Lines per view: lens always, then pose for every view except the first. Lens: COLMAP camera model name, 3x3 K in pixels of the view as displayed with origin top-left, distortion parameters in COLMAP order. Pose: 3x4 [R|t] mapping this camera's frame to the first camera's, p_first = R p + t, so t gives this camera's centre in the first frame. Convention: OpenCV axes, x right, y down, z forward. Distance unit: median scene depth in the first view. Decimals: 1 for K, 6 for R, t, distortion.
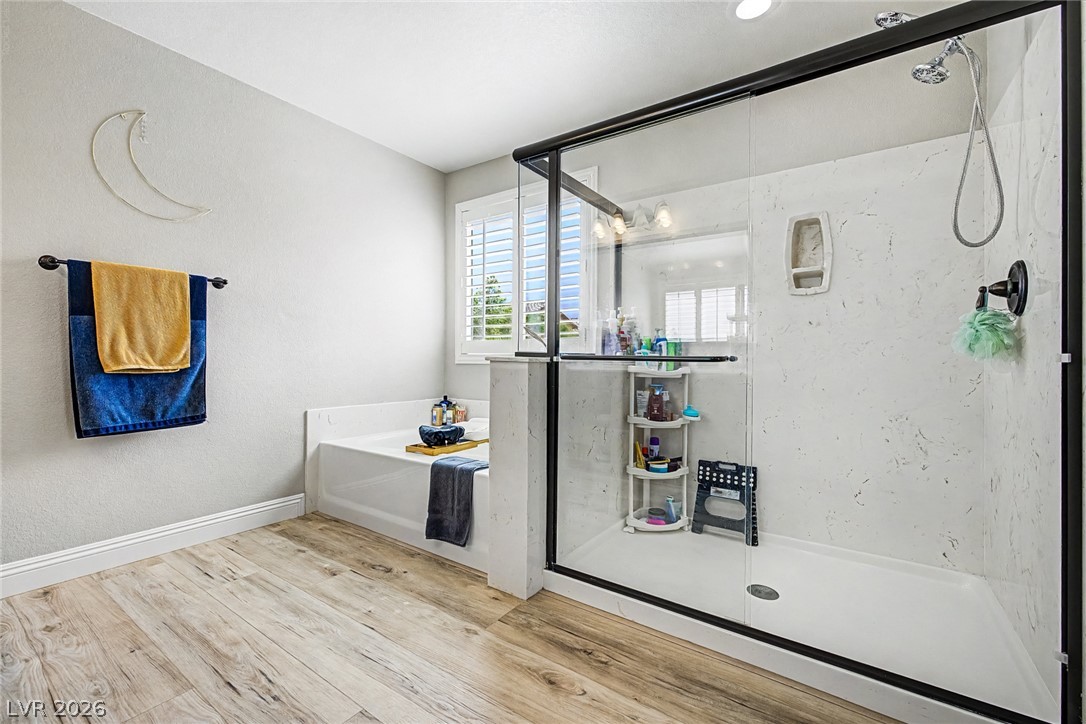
lens RADIAL K [[453.4, 0, 538.7], [0, 453.4, 357.0], [0, 0, 1]] dist [-0.000078, -0.000202]
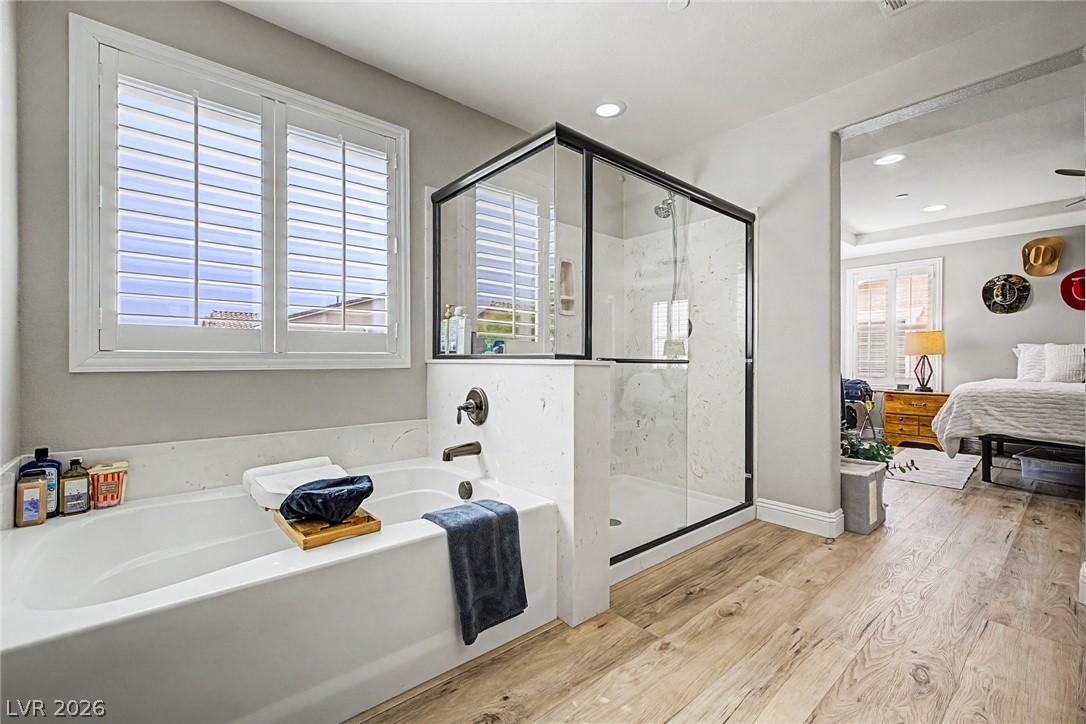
lens RADIAL K [[462.2, 0, 535.5], [0, 462.2, 359.2], [0, 0, 1]] dist [0.006421, -0.000116]
pose [[0.252087, -0.003438, 0.967698, -1.149554], [-0.007160, 0.999960, 0.005417, -0.007720], [-0.967678, -0.008294, 0.252052, 1.005702]]
